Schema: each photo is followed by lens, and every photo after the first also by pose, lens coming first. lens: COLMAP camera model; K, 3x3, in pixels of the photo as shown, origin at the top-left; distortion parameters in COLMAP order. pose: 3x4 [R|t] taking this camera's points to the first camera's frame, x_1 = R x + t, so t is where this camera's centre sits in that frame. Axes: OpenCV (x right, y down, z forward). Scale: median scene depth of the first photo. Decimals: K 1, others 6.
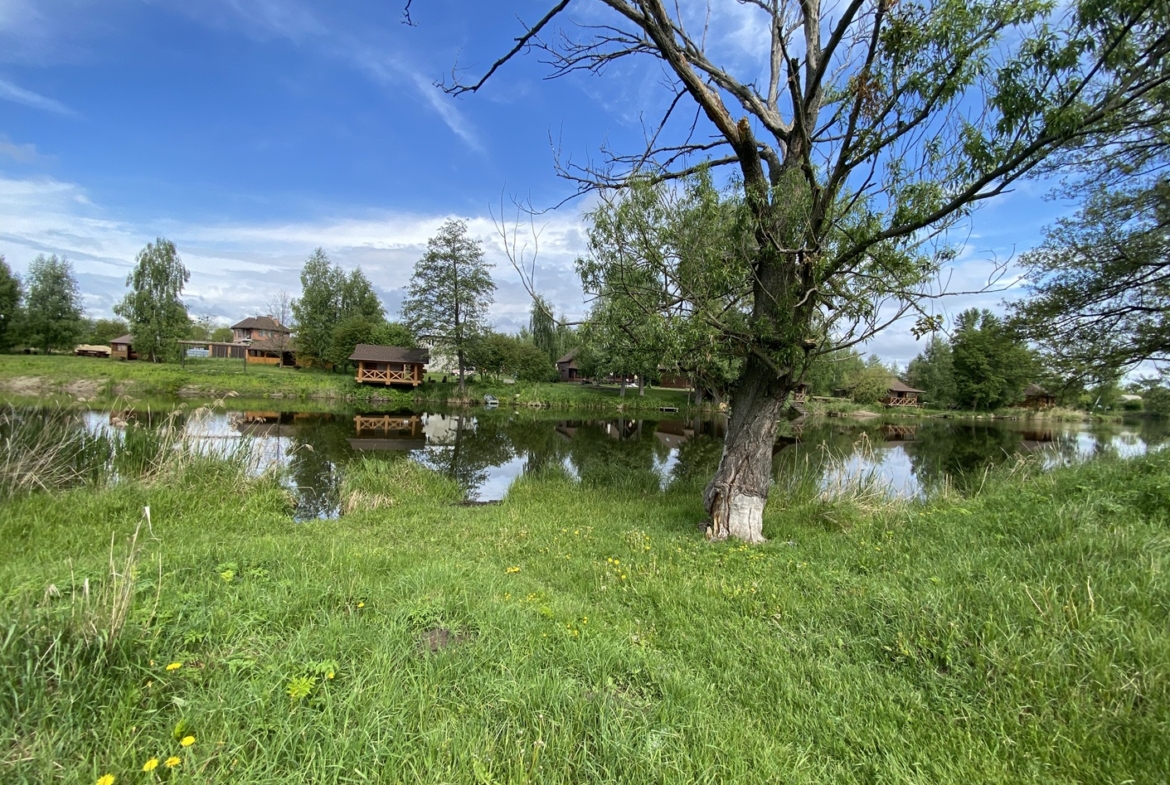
lens RADIAL K [[469.2, 0, 583.2], [0, 469.2, 393.1], [0, 0, 1]] dist [0.023988, -0.022593]
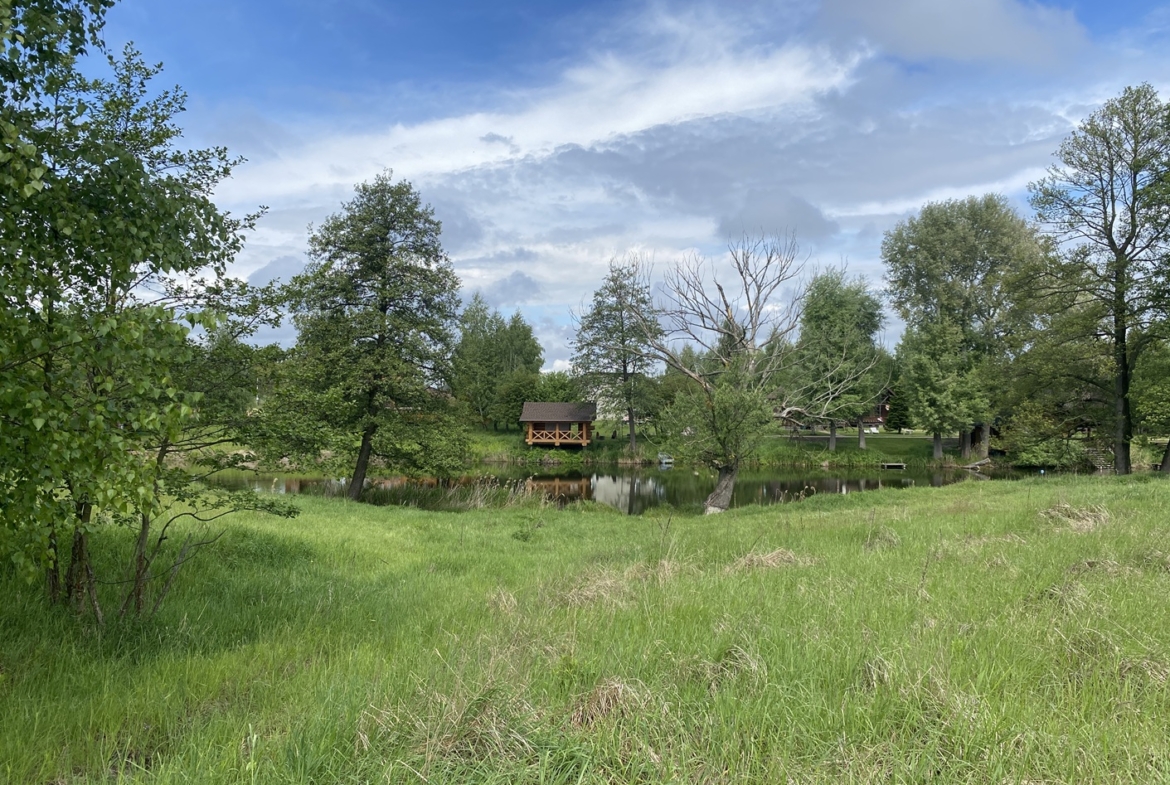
lens RADIAL K [[872.9, 0, 572.1], [0, 872.9, 406.9], [0, 0, 1]] dist [-0.004892, -0.000425]
pose [[0.943259, -0.041343, -0.329475, 0.191577], [0.031962, 0.998916, -0.033841, -0.036398], [0.330517, 0.021390, 0.943558, -0.639914]]
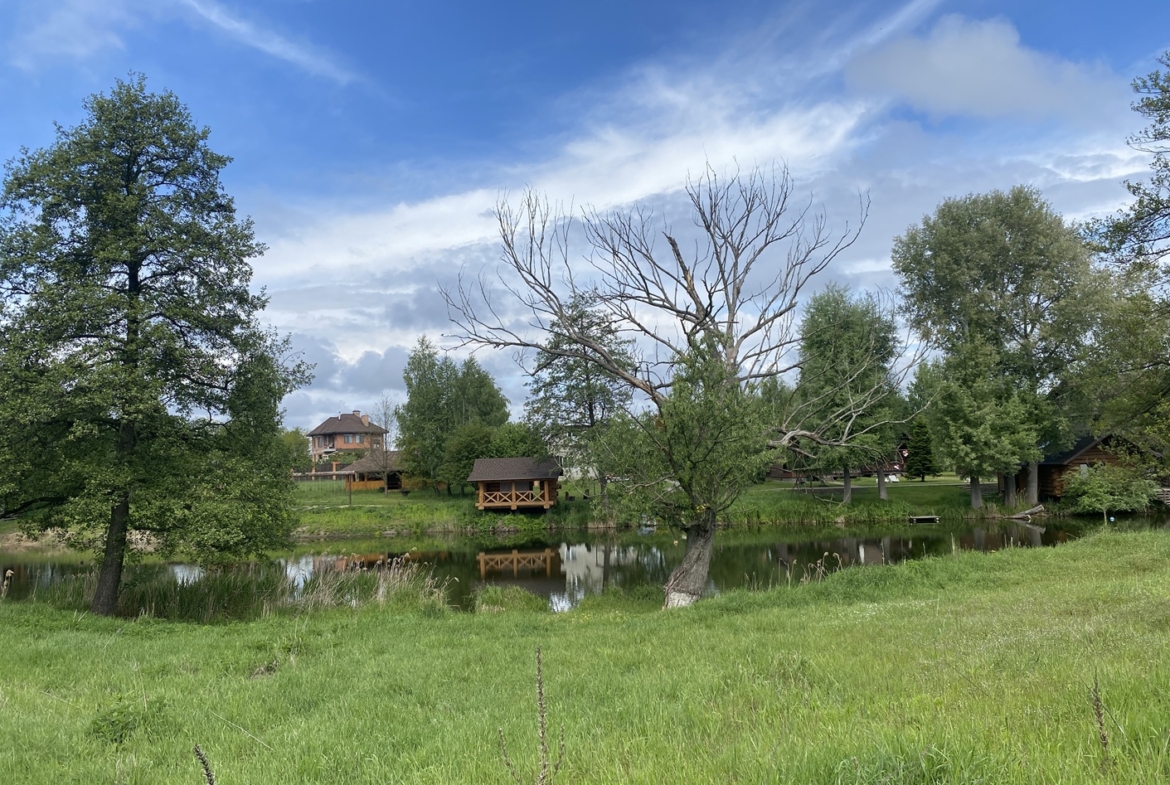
lens RADIAL K [[877.3, 0, 585.0], [0, 877.3, 398.9], [0, 0, 1]] dist [0.083270, -0.194392]
pose [[0.945421, -0.103545, -0.308963, 0.162024], [0.070297, 0.990653, -0.116896, -0.022055], [0.318179, 0.088797, 0.943863, -0.343623]]
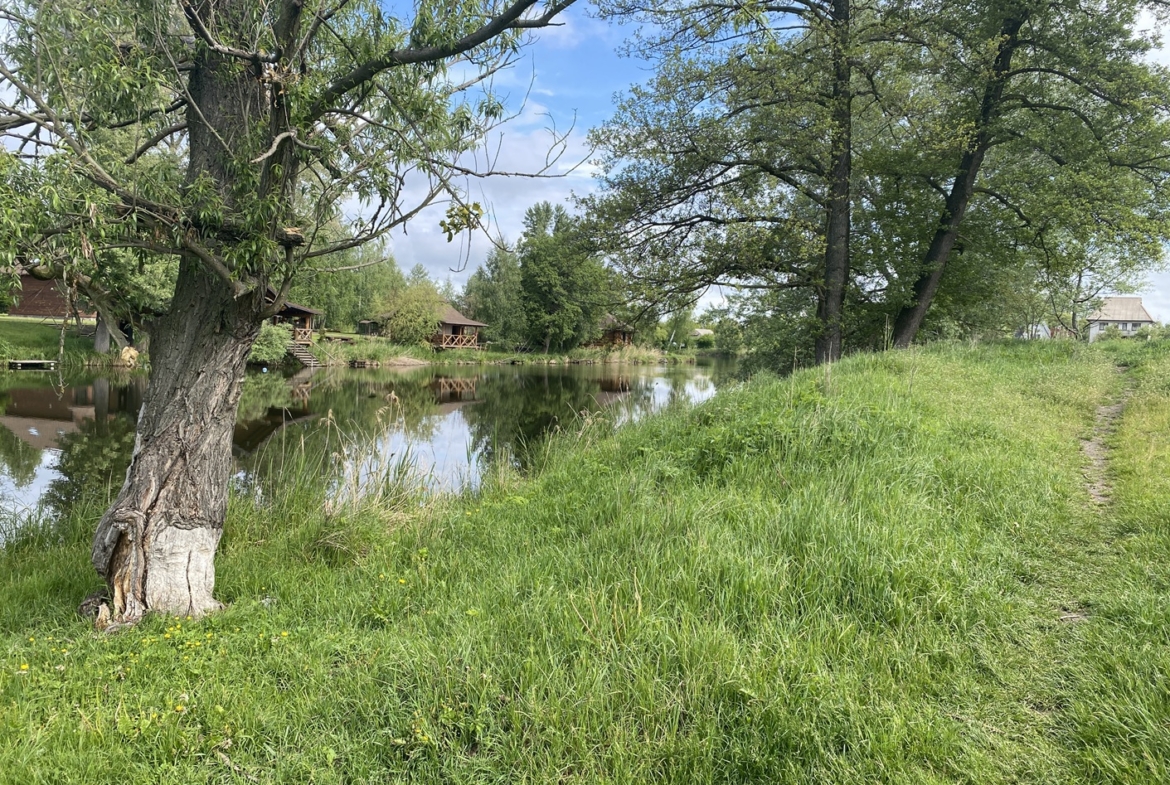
lens RADIAL K [[886.9, 0, 582.0], [0, 886.9, 387.4], [0, 0, 1]] dist [0.040564, -0.080604]
pose [[0.744681, -0.048431, 0.665661, 0.004945], [0.004228, 0.997686, 0.067859, 0.000267], [-0.667407, -0.047719, 0.743163, 0.000160]]
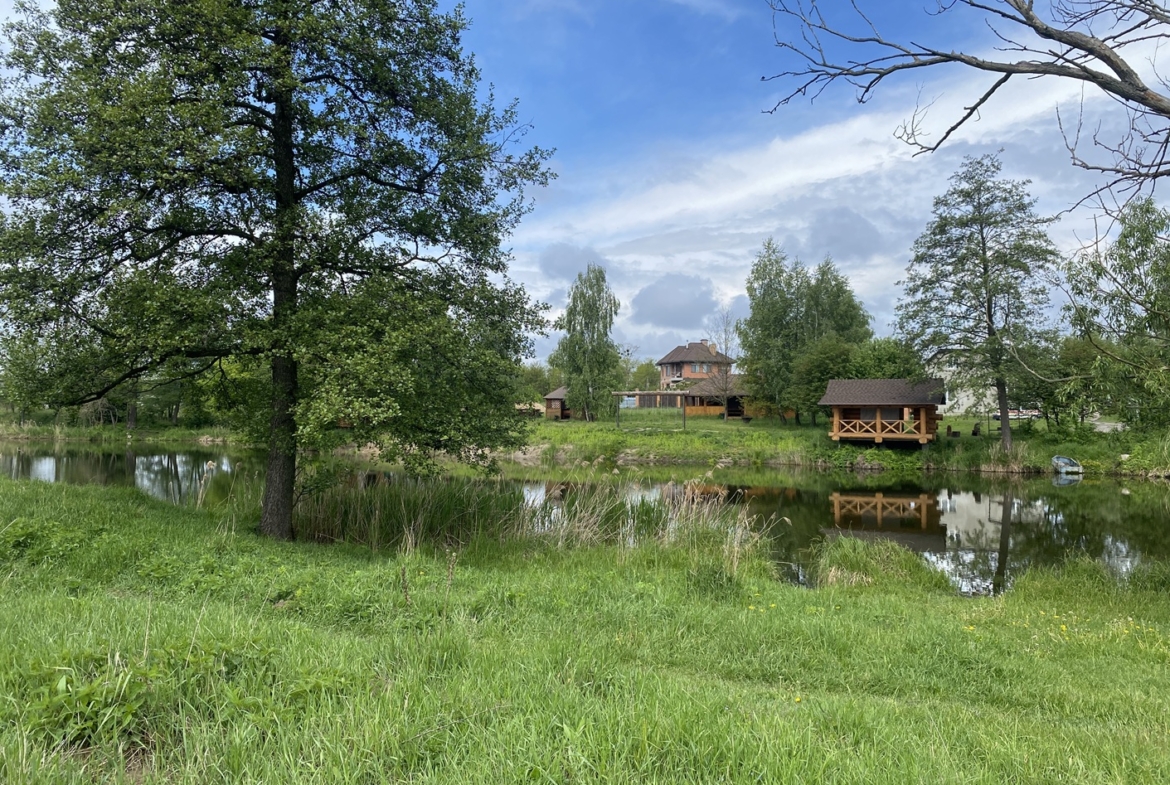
lens RADIAL K [[886.9, 0, 582.0], [0, 886.9, 387.4], [0, 0, 1]] dist [0.040564, -0.080604]
pose [[0.751024, -0.065241, -0.657044, 0.063474], [0.016780, 0.996671, -0.079785, -0.003785], [0.660062, 0.048895, 0.749618, -0.130207]]
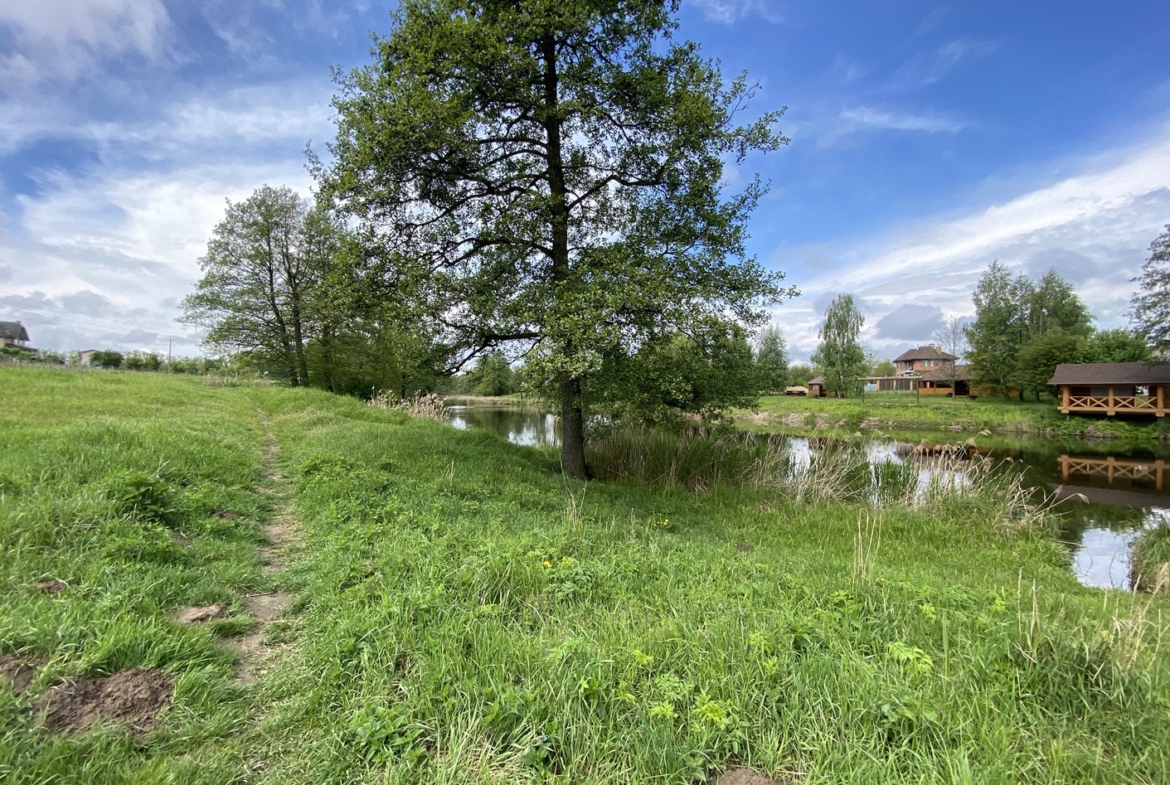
lens RADIAL K [[472.4, 0, 582.9], [0, 472.4, 393.2], [0, 0, 1]] dist [0.014798, -0.018614]
pose [[0.348733, -0.050084, -0.935883, -0.018952], [-0.009961, 0.998317, -0.057136, -0.002857], [0.937169, 0.029247, 0.347647, -0.026181]]
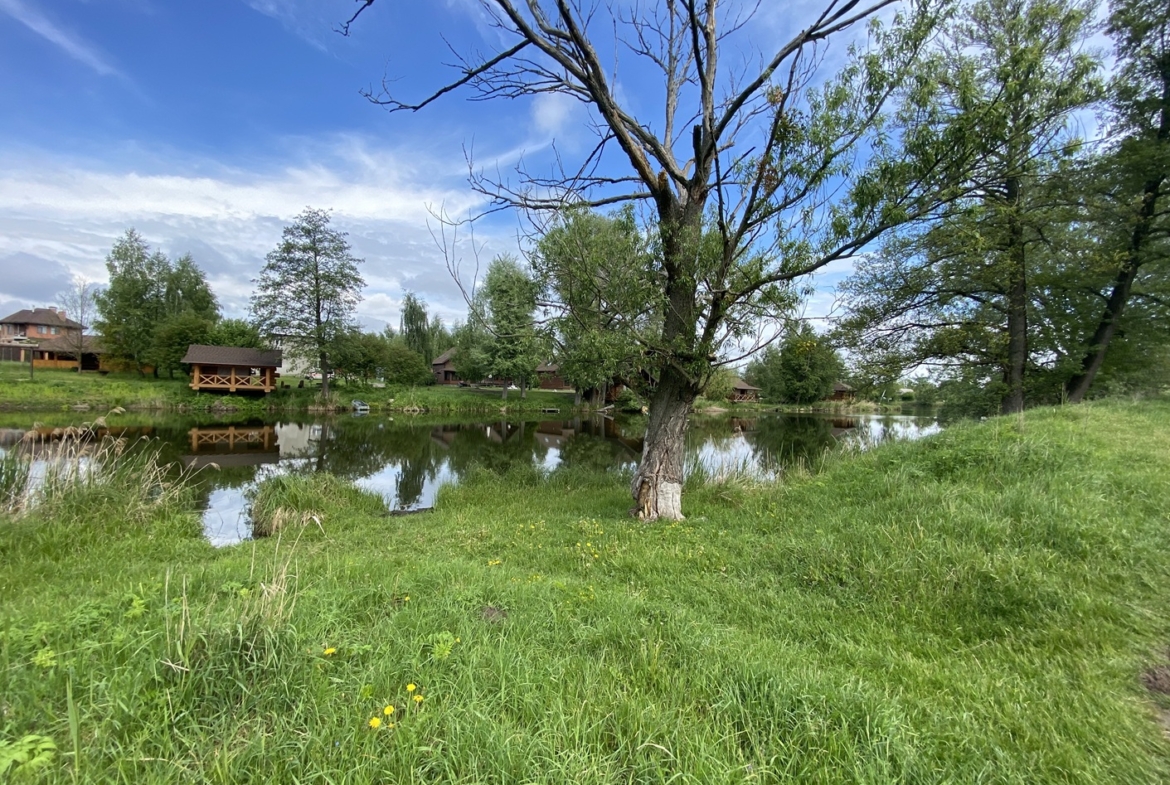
lens RADIAL K [[472.4, 0, 582.9], [0, 472.4, 393.2], [0, 0, 1]] dist [0.014798, -0.018614]
pose [[0.963433, -0.018935, 0.267281, -0.026049], [0.019608, 0.999808, 0.000151, -0.002391], [-0.267232, 0.005095, 0.963619, -0.014637]]
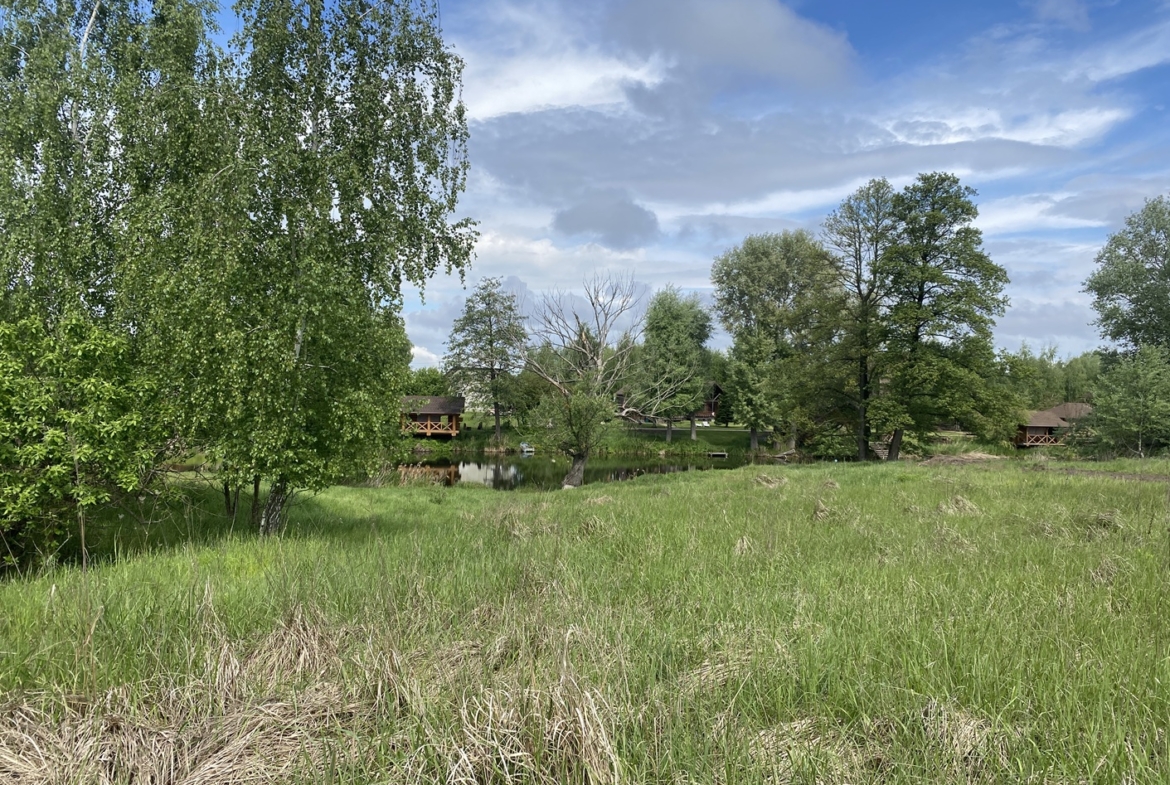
lens RADIAL K [[862.3, 0, 593.4], [0, 862.3, 386.4], [0, 0, 1]] dist [0.183270, -0.067678]
pose [[0.989041, -0.026761, -0.145192, 0.227018], [0.021201, 0.998986, -0.039707, -0.043487], [0.146108, 0.036194, 0.988606, -0.852117]]
